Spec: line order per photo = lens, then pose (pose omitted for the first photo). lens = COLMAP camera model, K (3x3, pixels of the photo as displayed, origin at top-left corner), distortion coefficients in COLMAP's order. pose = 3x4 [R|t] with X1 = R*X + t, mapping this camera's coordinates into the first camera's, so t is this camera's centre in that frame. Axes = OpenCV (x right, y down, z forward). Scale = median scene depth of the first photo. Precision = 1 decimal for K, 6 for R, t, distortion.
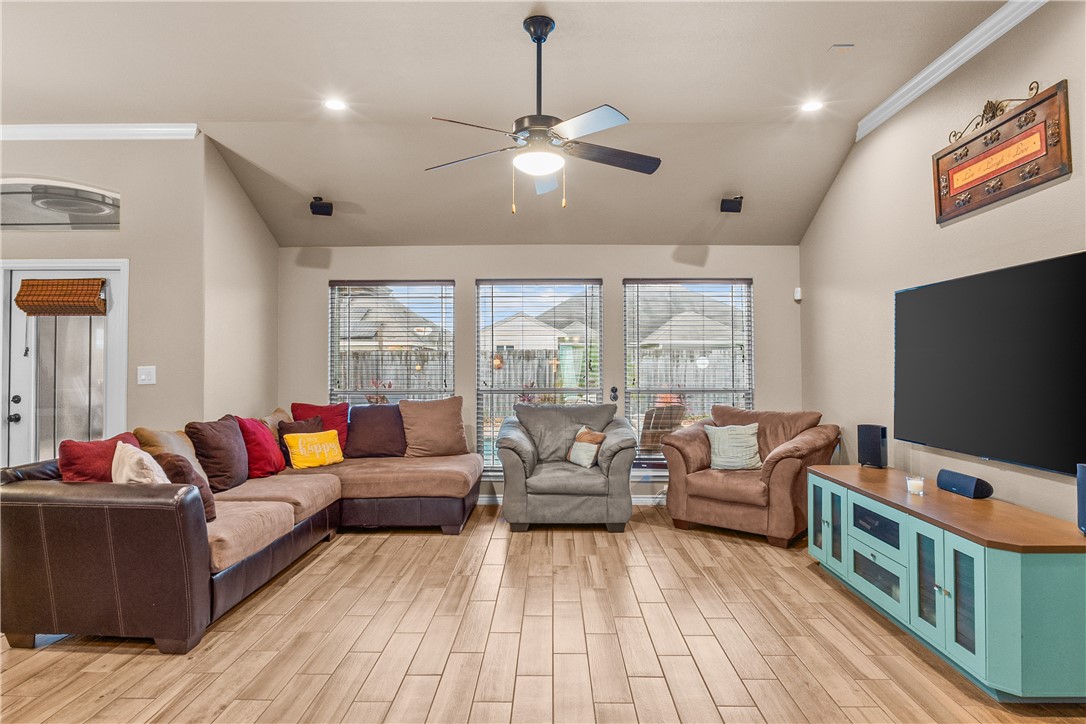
lens RADIAL K [[616.7, 0, 541.8], [0, 616.7, 360.4], [0, 0, 1]] dist [-0.005036, -0.000874]
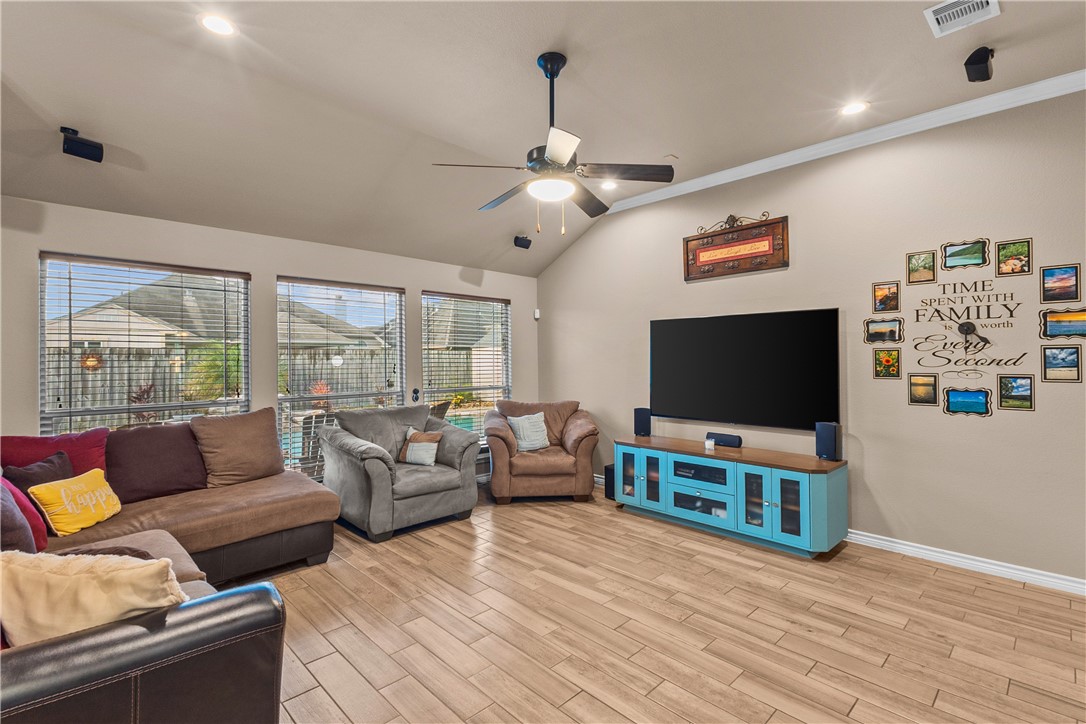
lens RADIAL K [[503.4, 0, 540.5], [0, 503.4, 357.7], [0, 0, 1]] dist [0.015042, -0.000356]
pose [[0.706383, -0.000153, 0.707830, -0.442002], [-0.001880, 0.999996, 0.002093, -0.017707], [-0.707827, -0.002809, 0.706380, 0.260214]]
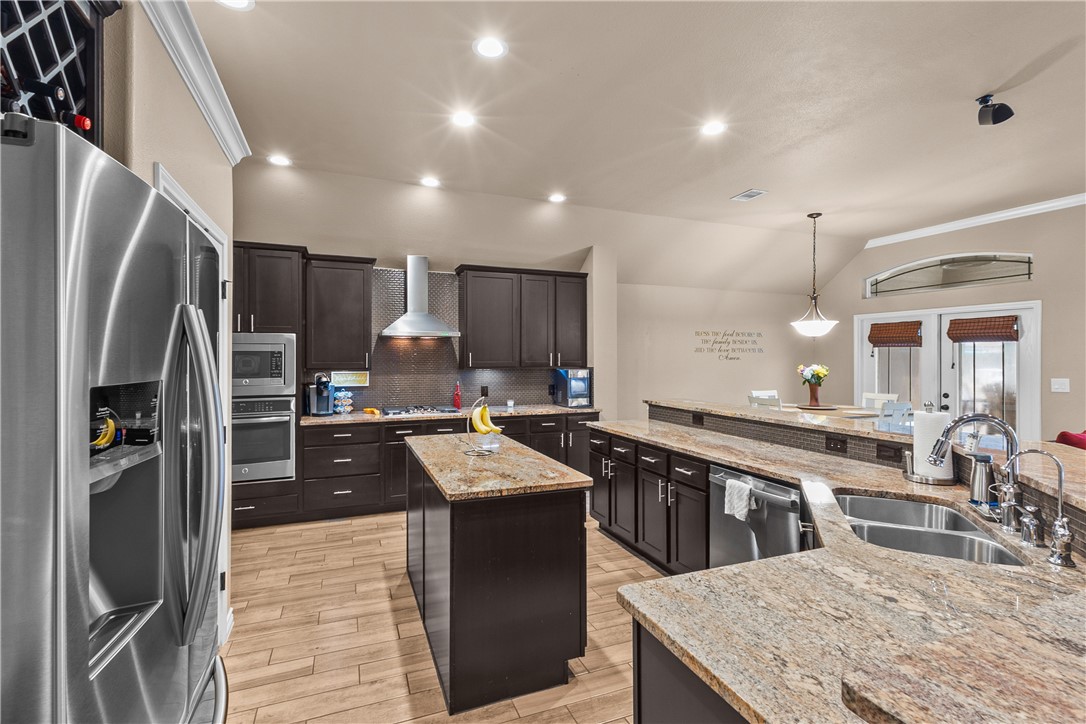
lens RADIAL K [[503.4, 0, 540.5], [0, 503.4, 357.7], [0, 0, 1]] dist [0.015042, -0.000356]
pose [[0.387733, 0.001871, -0.921770, -0.051398], [0.000168, 0.999998, 0.002100, -0.037448], [0.921772, -0.000969, 0.387732, -0.472182]]
